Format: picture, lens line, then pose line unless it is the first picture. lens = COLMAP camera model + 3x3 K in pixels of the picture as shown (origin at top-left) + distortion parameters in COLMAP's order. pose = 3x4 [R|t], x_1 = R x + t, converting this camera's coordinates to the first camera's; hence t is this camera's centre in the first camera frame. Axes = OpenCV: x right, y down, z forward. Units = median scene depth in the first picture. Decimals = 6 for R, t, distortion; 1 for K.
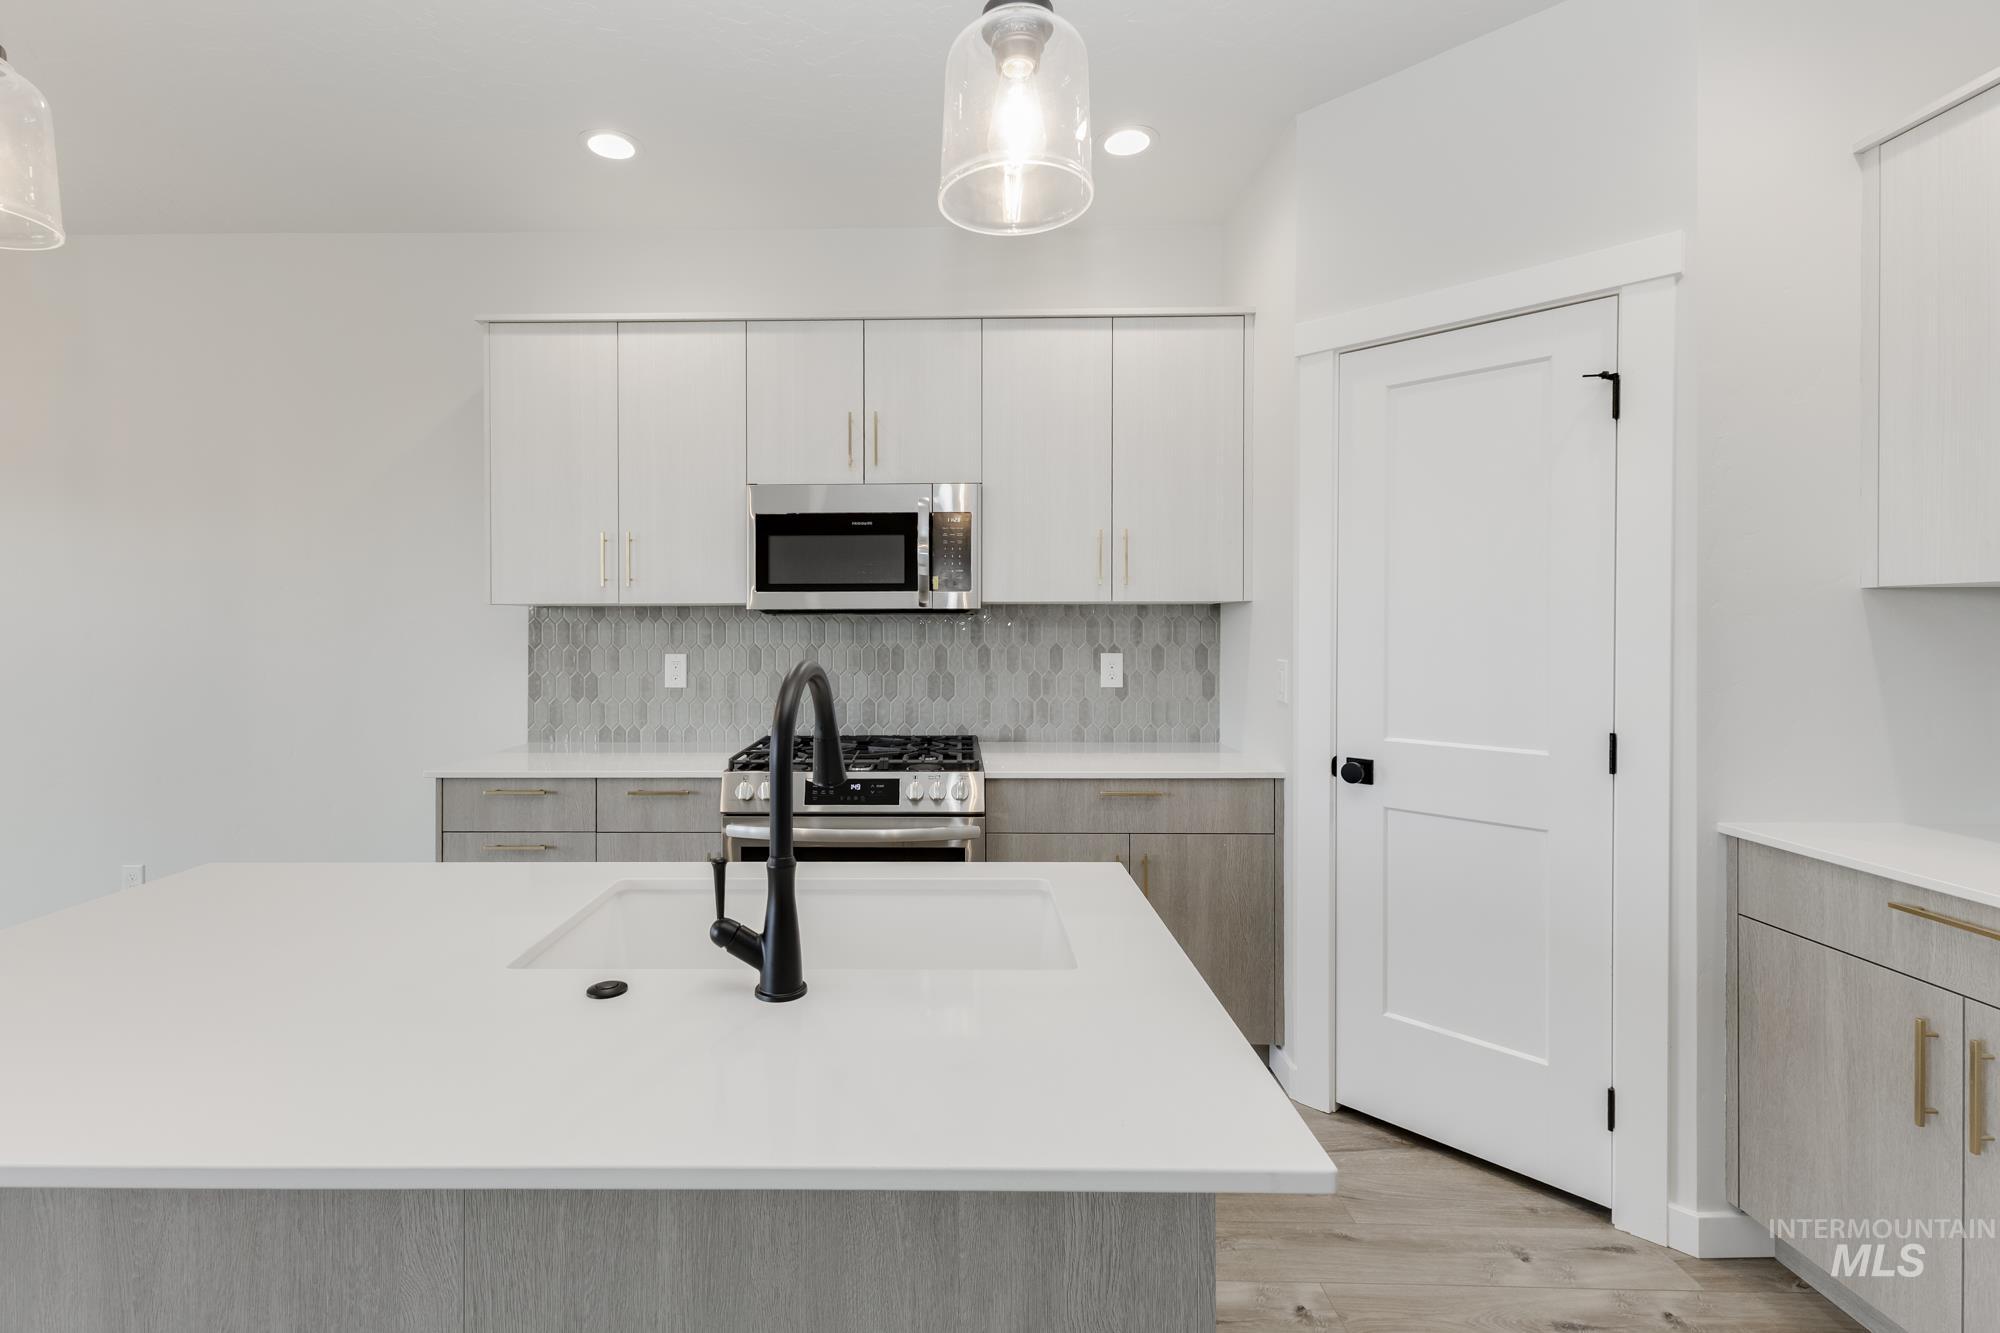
lens RADIAL K [[1012.7, 0, 993.2], [0, 1012.7, 623.9], [0, 0, 1]] dist [0.009396, -0.000426]
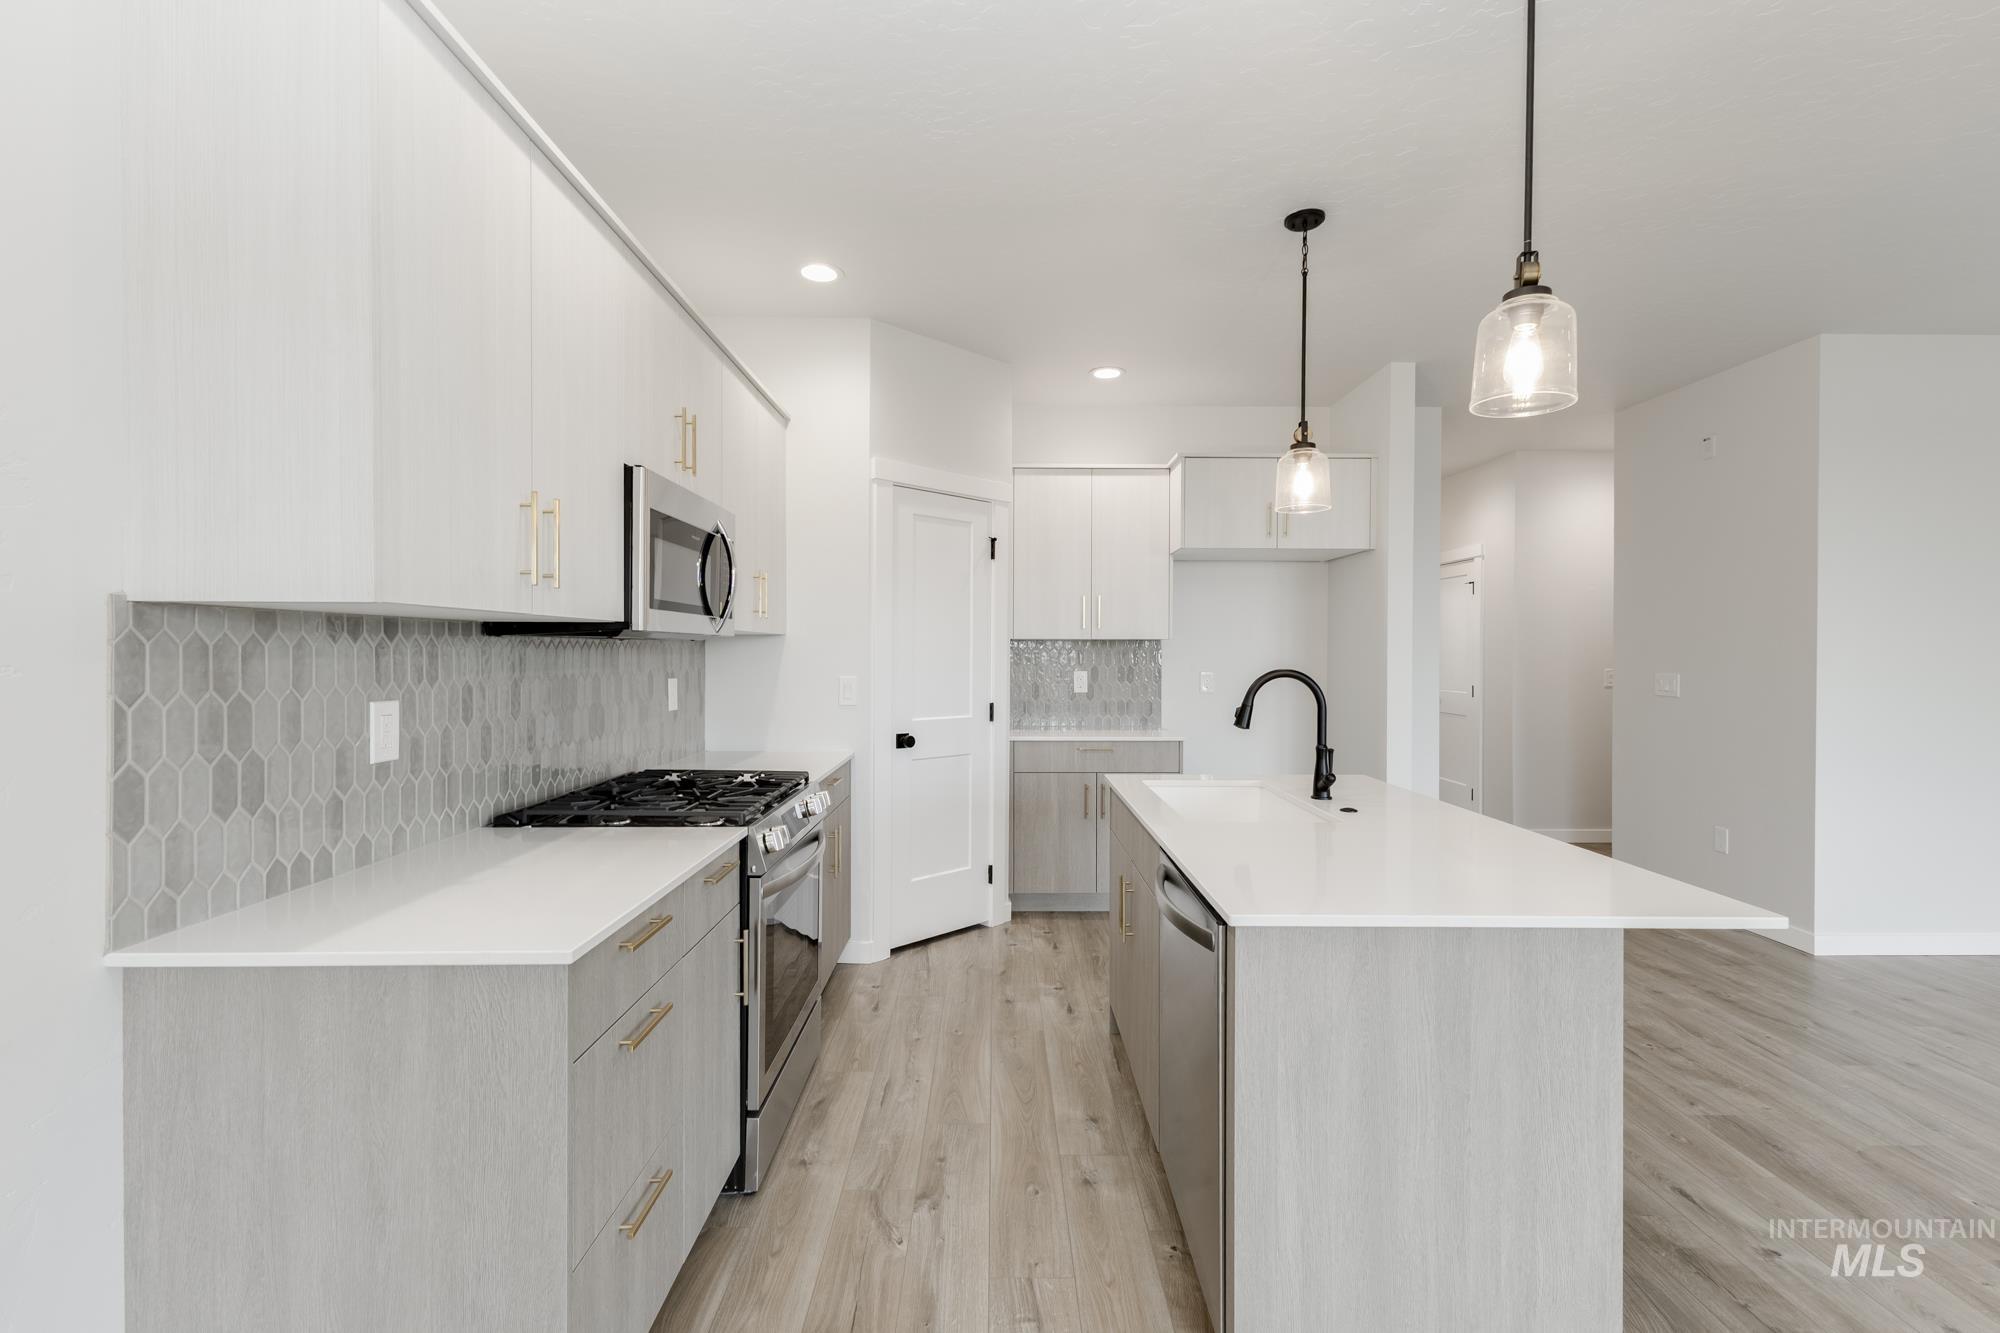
lens RADIAL K [[894.9, 0, 1024.1], [0, 894.9, 662.1], [0, 0, 1]] dist [0.002303, 0.000051]
pose [[-0.073557, -0.007293, 0.997264, -0.903358], [-0.002576, 0.999971, 0.007122, 0.003810], [-0.997288, -0.002045, -0.073574, 0.737158]]
